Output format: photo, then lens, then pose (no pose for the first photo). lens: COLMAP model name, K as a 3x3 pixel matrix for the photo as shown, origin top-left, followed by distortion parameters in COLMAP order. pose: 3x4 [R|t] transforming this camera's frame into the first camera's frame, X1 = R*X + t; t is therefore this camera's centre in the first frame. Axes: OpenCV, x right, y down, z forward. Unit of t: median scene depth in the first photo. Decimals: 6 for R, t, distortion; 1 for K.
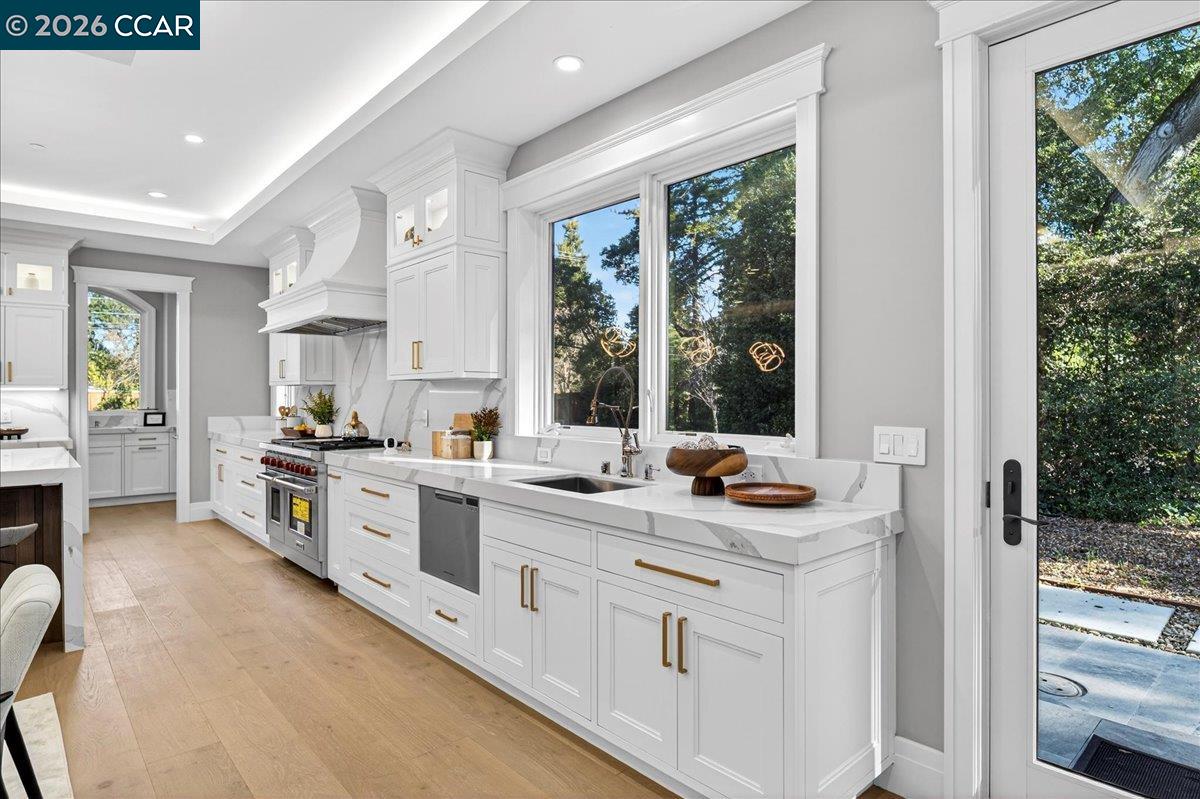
lens RADIAL K [[653.1, 0, 612.8], [0, 653.1, 385.3], [0, 0, 1]] dist [0.003206, 0.000165]
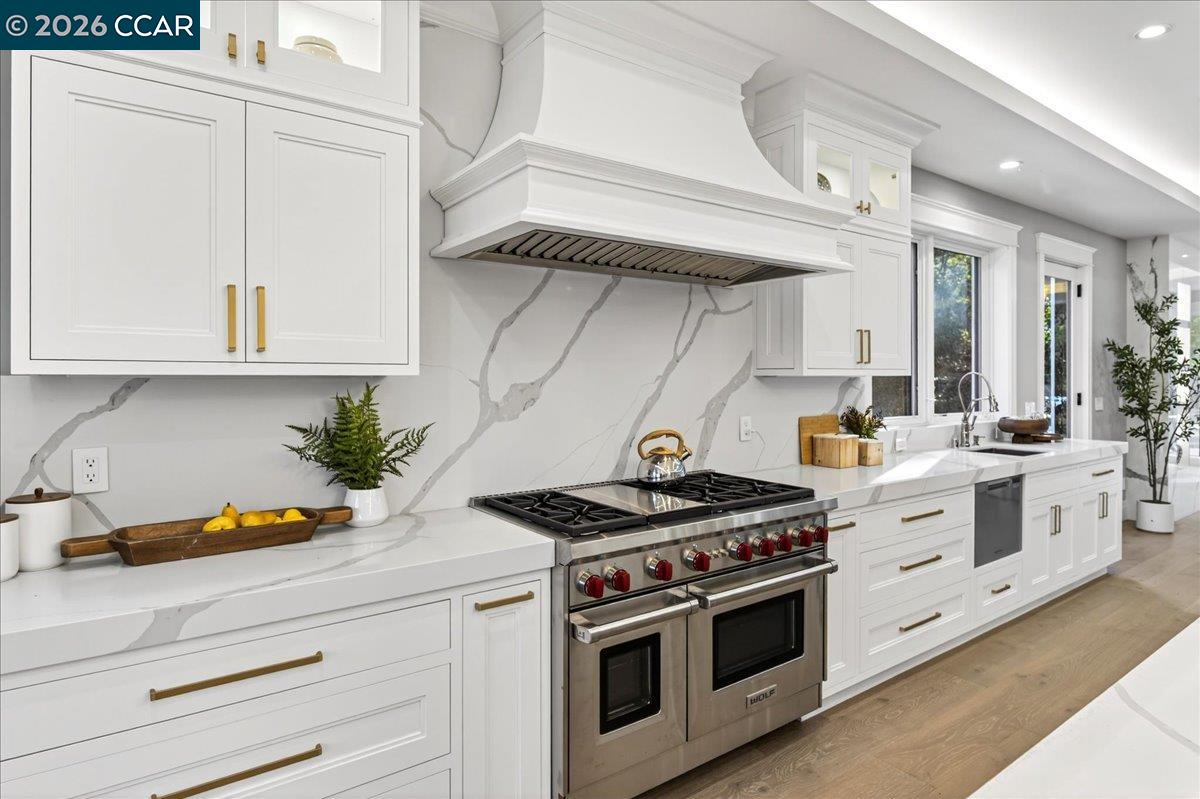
lens RADIAL K [[653.1, 0, 612.8], [0, 653.1, 385.3], [0, 0, 1]] dist [0.003206, 0.000165]
pose [[0.112565, -0.001869, 0.993643, -1.186901], [-0.006557, 0.999975, 0.002624, 0.003704], [-0.993623, -0.006811, 0.112550, 1.262757]]
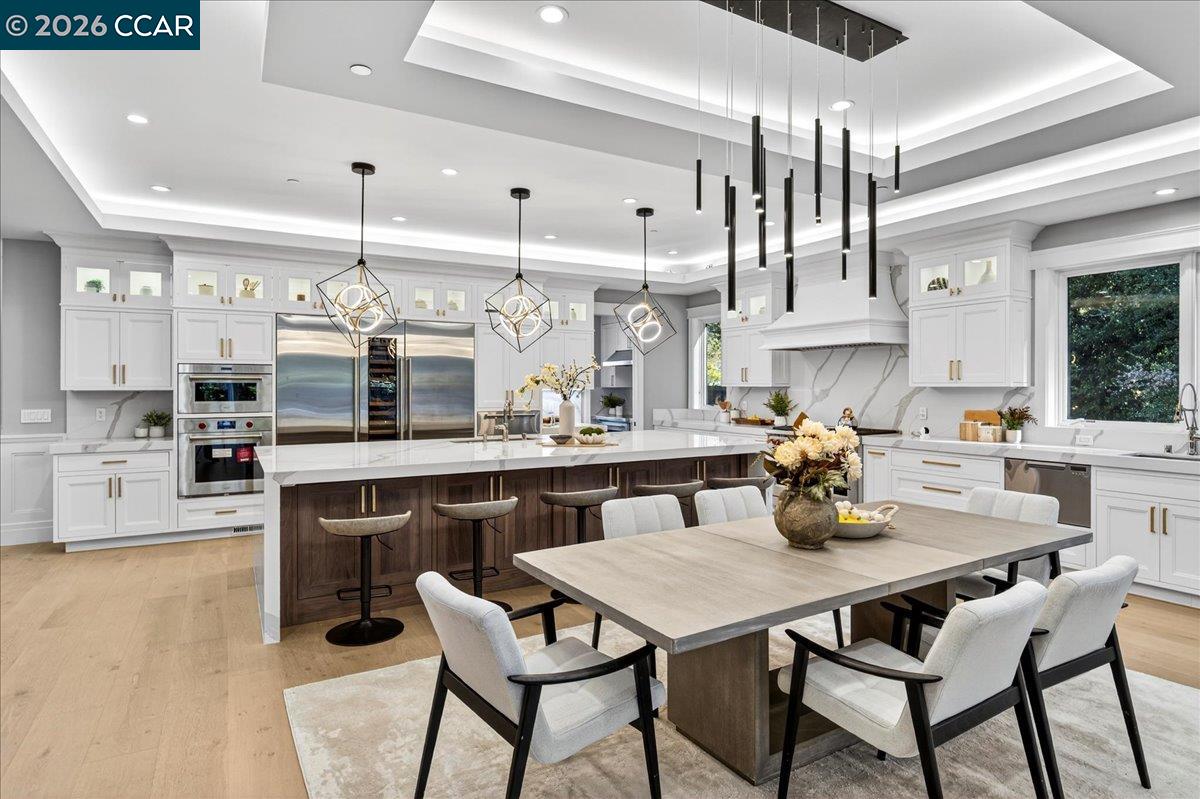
lens RADIAL K [[653.1, 0, 612.8], [0, 653.1, 385.3], [0, 0, 1]] dist [0.003206, 0.000165]
pose [[0.980321, 0.002455, -0.197397, -0.784479], [-0.000137, 0.999931, 0.011755, -0.030861], [0.197412, -0.011497, 0.980253, -0.593238]]
